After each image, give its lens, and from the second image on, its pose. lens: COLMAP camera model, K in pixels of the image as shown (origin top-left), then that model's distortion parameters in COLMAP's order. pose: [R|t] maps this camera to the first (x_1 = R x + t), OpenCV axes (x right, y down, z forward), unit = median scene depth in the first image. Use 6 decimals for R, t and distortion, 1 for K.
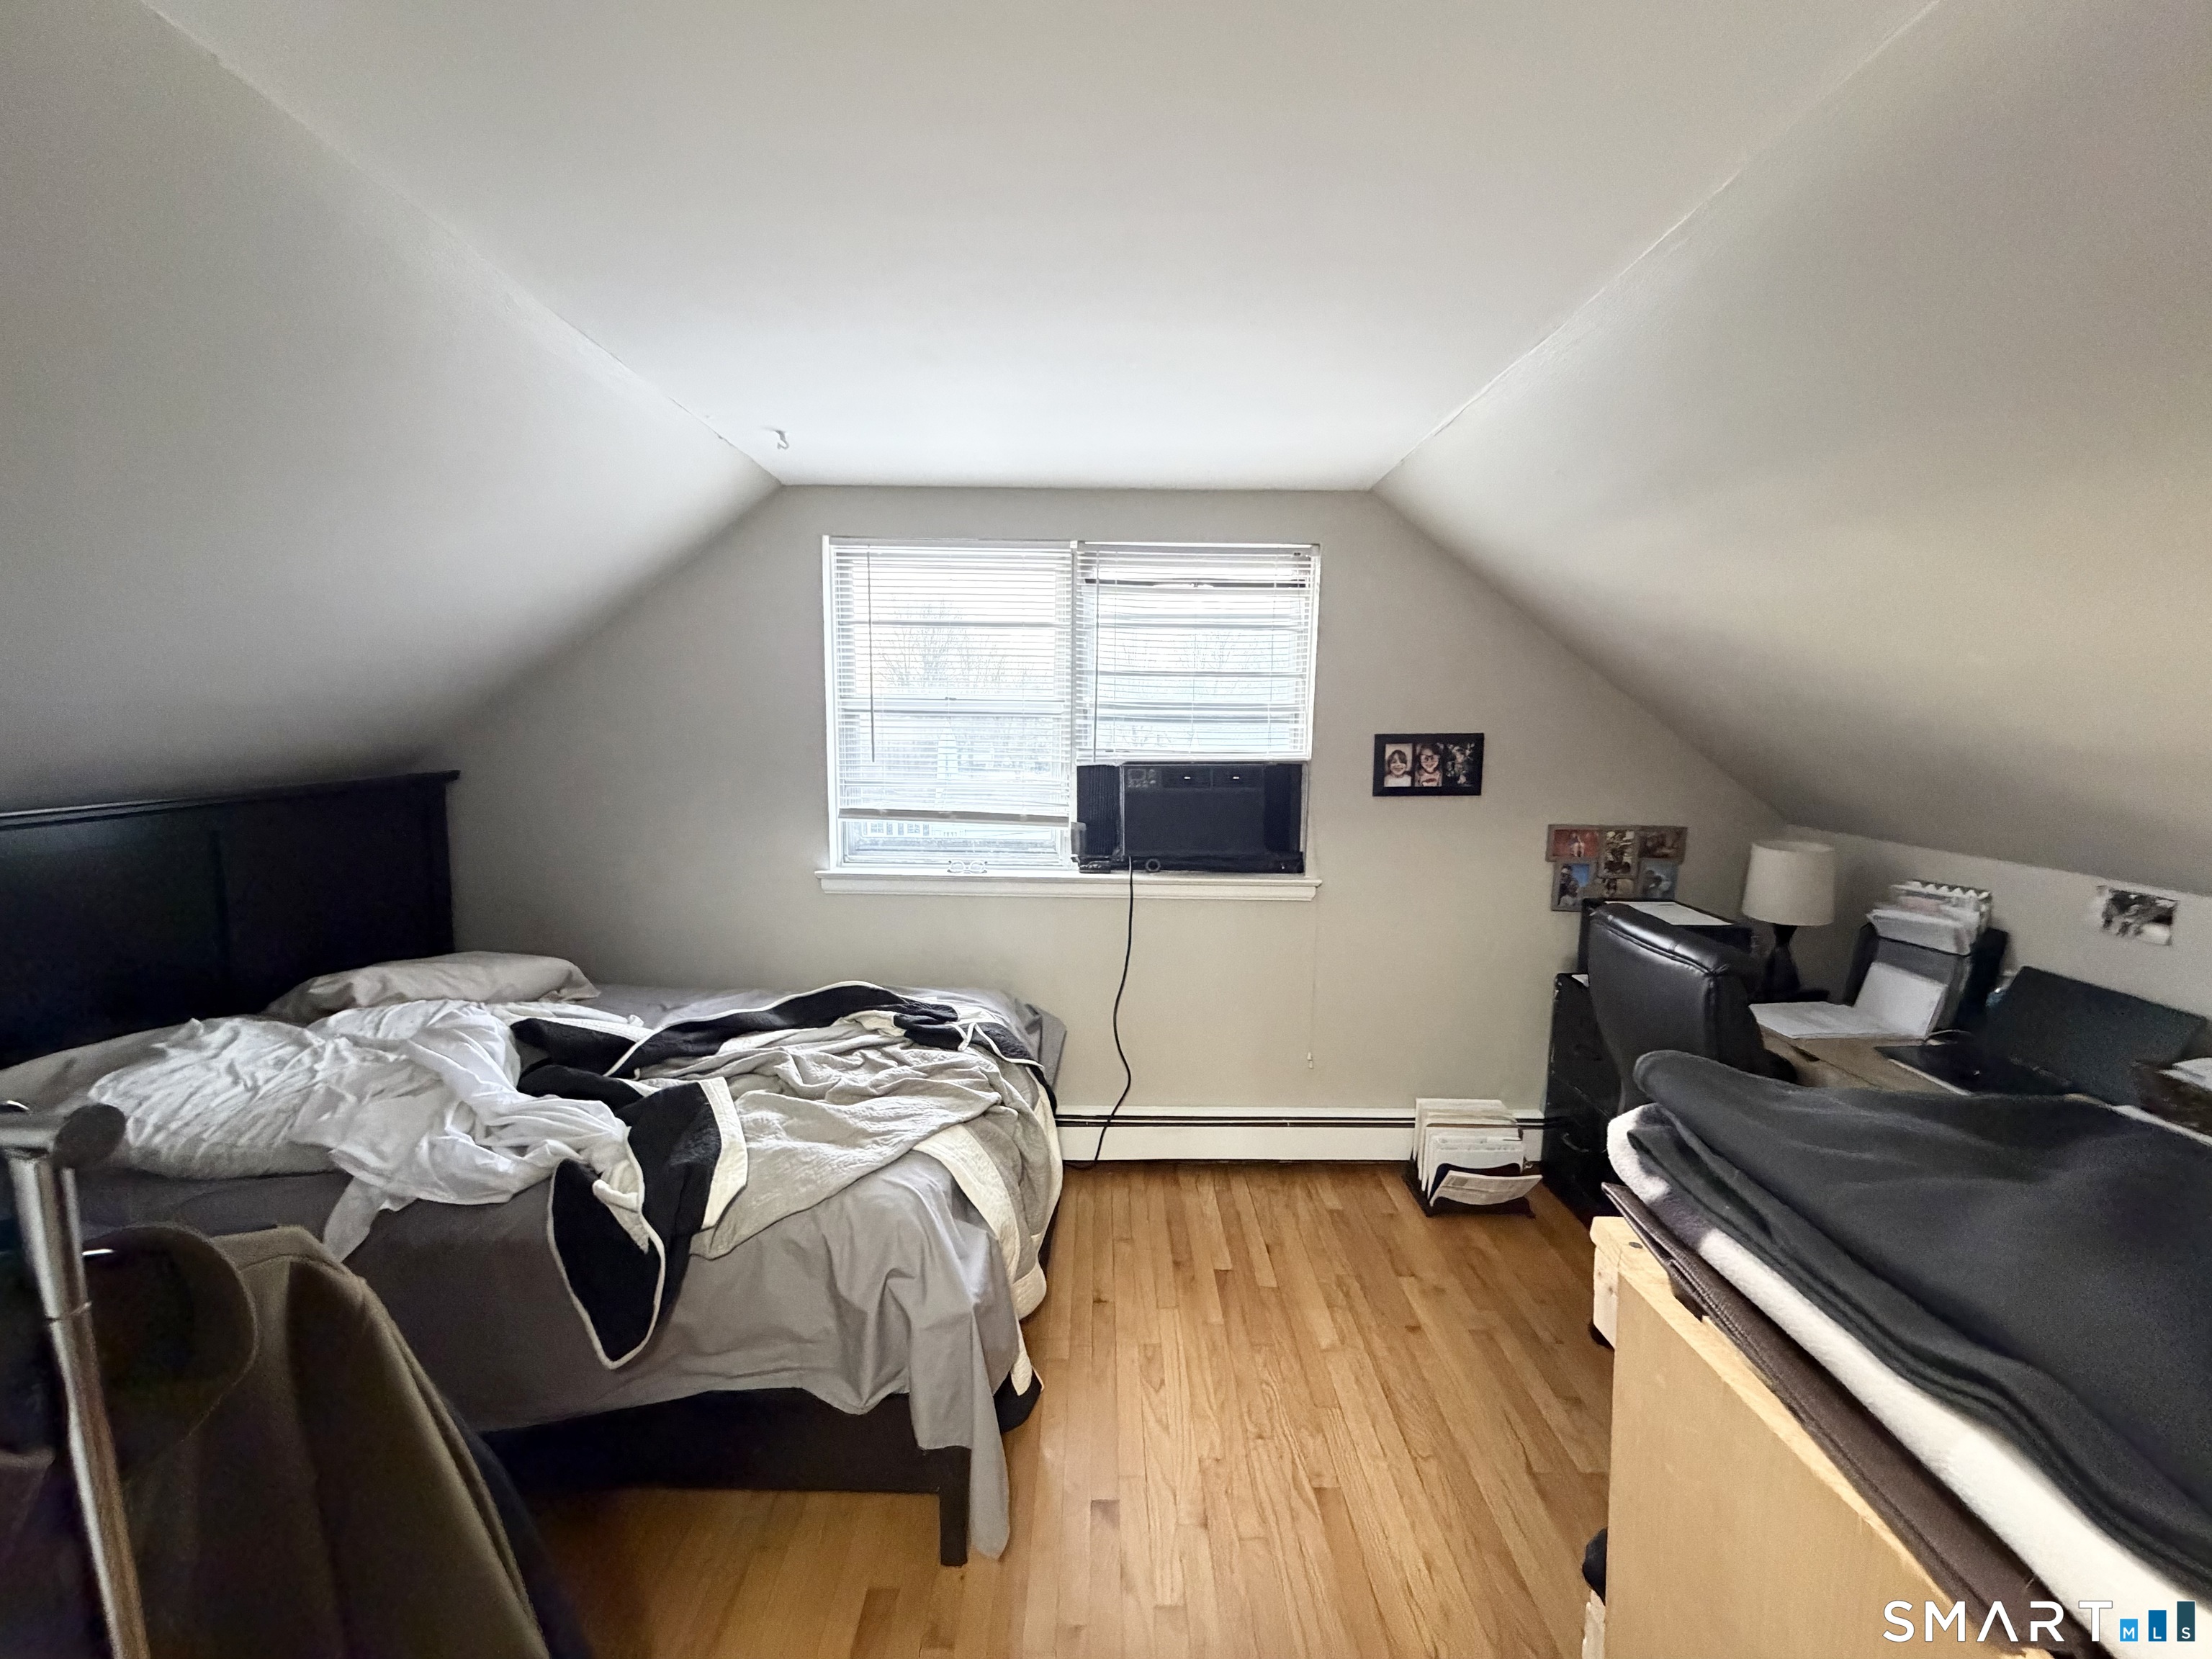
lens RADIAL K [[879.1, 0, 1109.4], [0, 879.1, 830.1], [0, 0, 1]] dist [-0.003636, -0.000295]
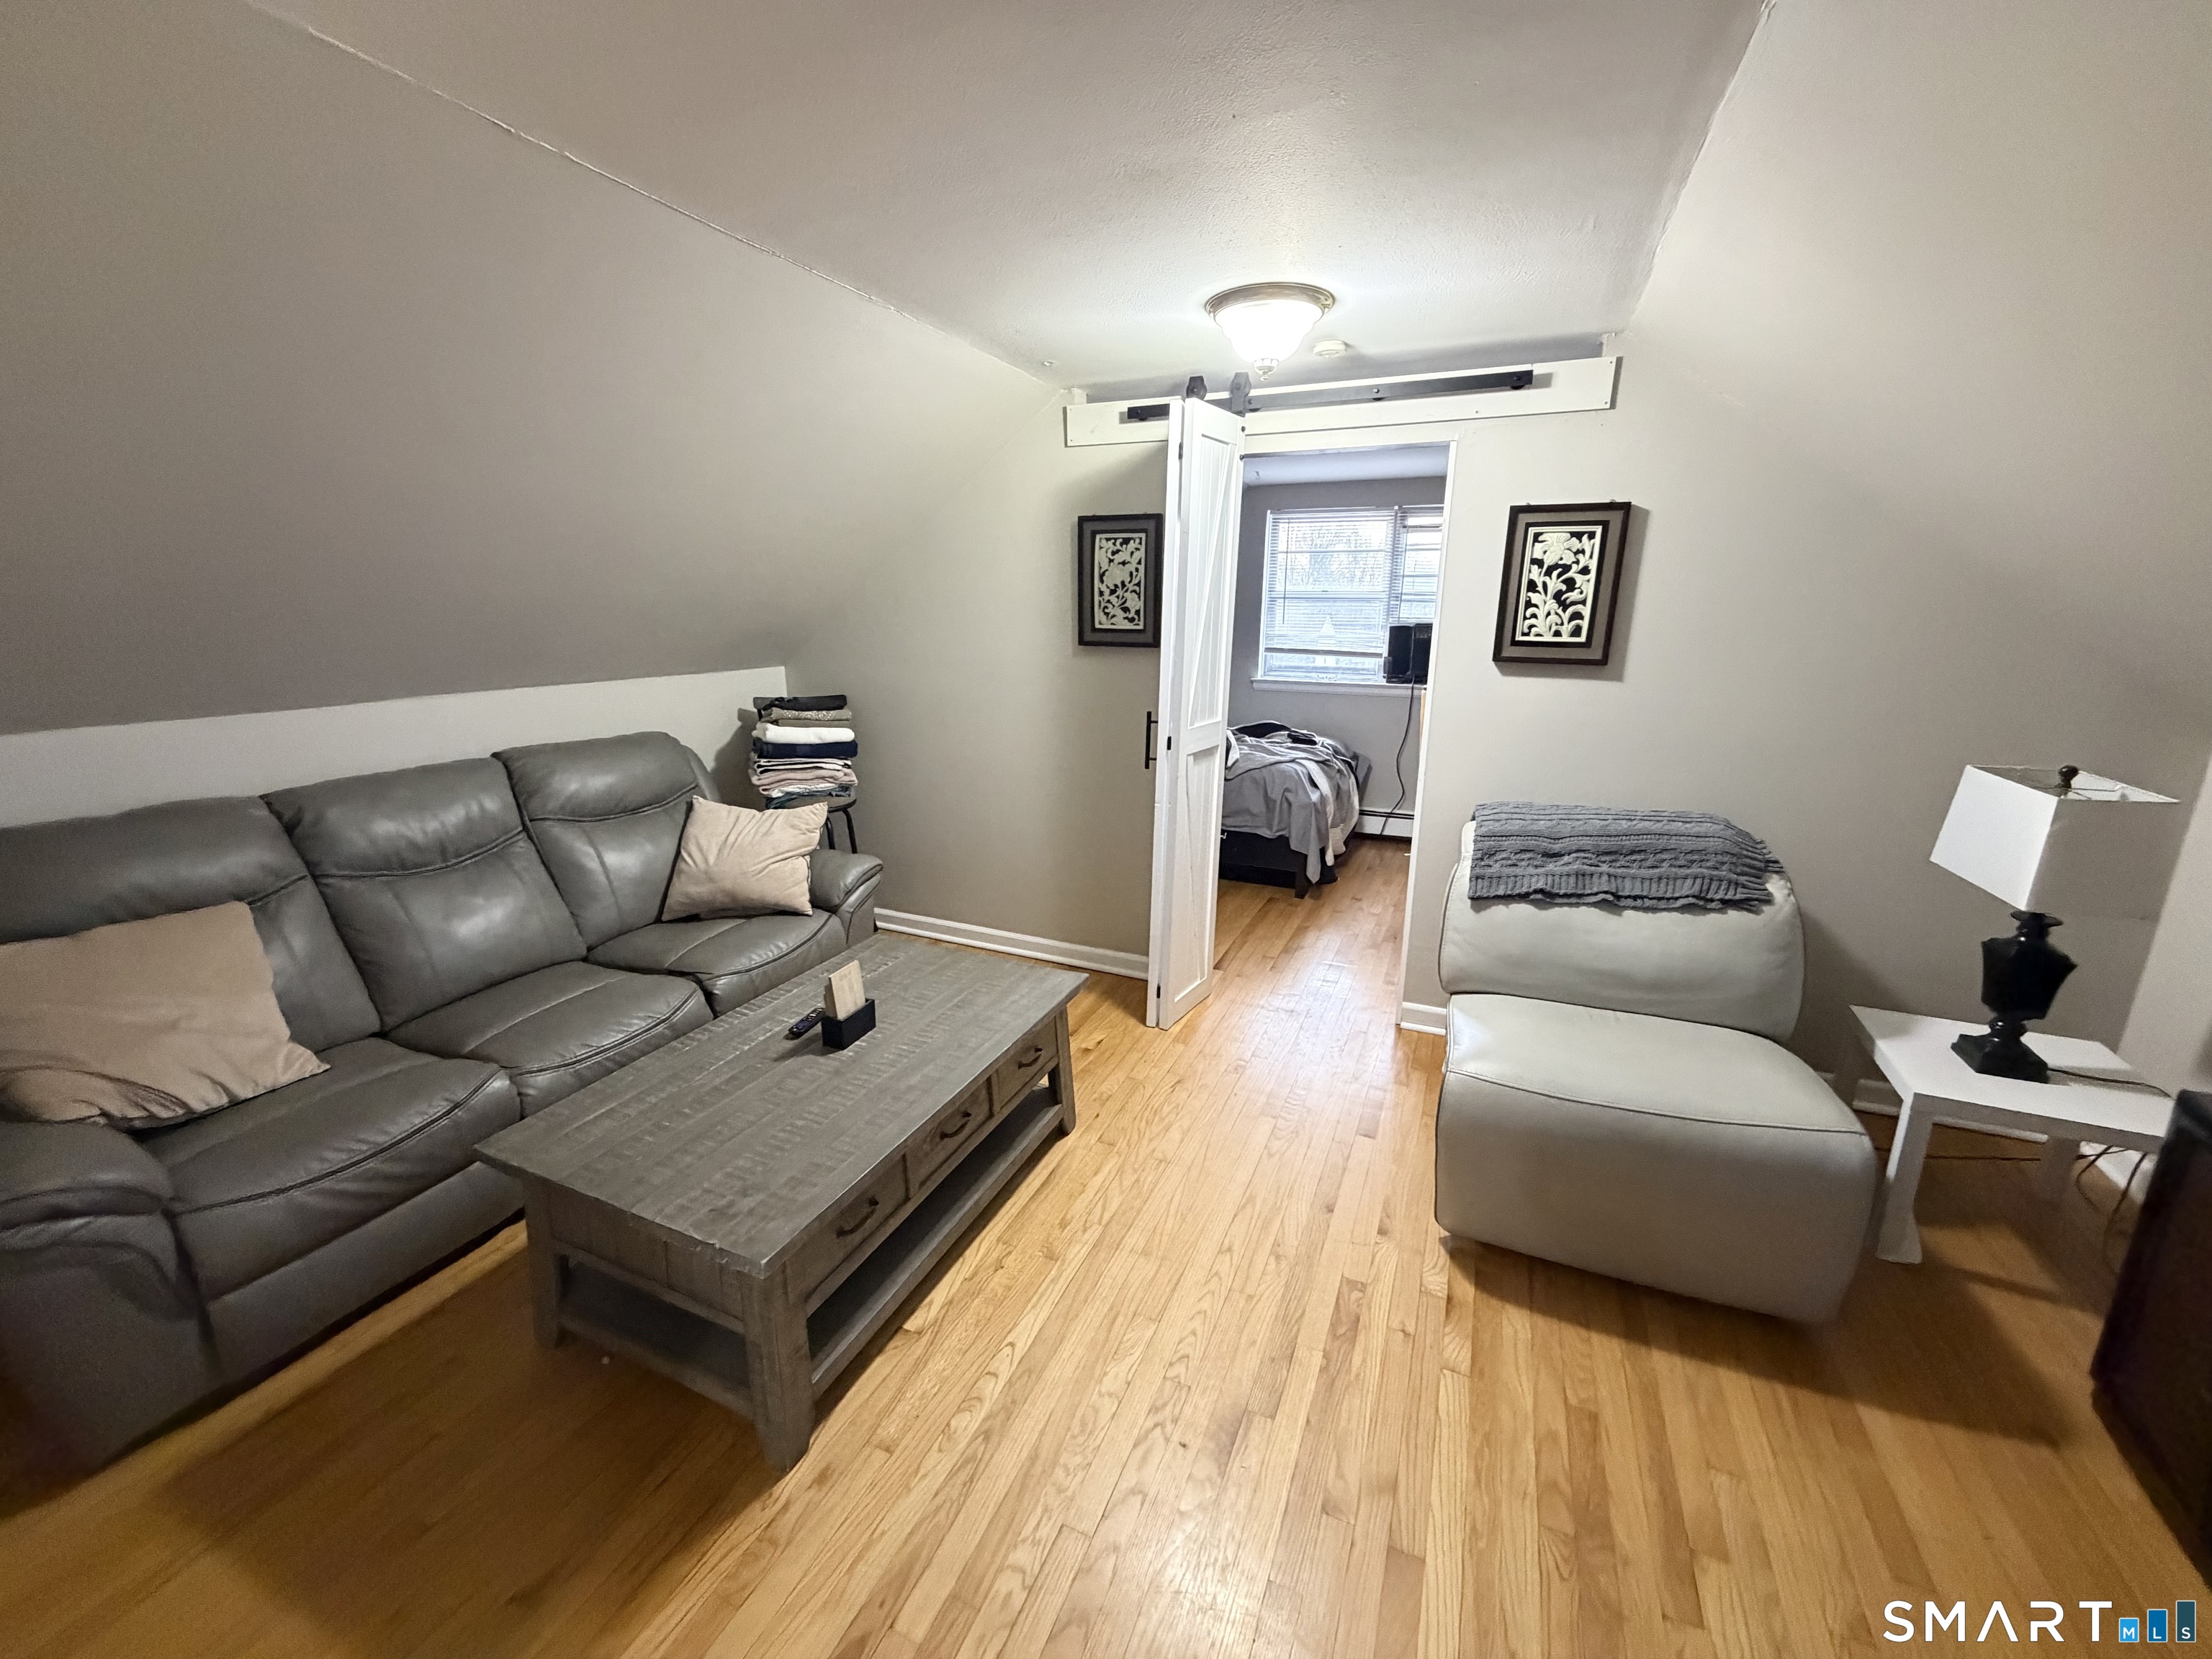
lens RADIAL K [[879.1, 0, 1103.7], [0, 879.1, 830.8], [0, 0, 1]] dist [-0.003636, -0.000295]
pose [[0.911846, 0.095313, -0.399314, 0.201955], [-0.053325, 0.991934, 0.114997, 0.181413], [0.407054, -0.083566, 0.909574, -1.023165]]
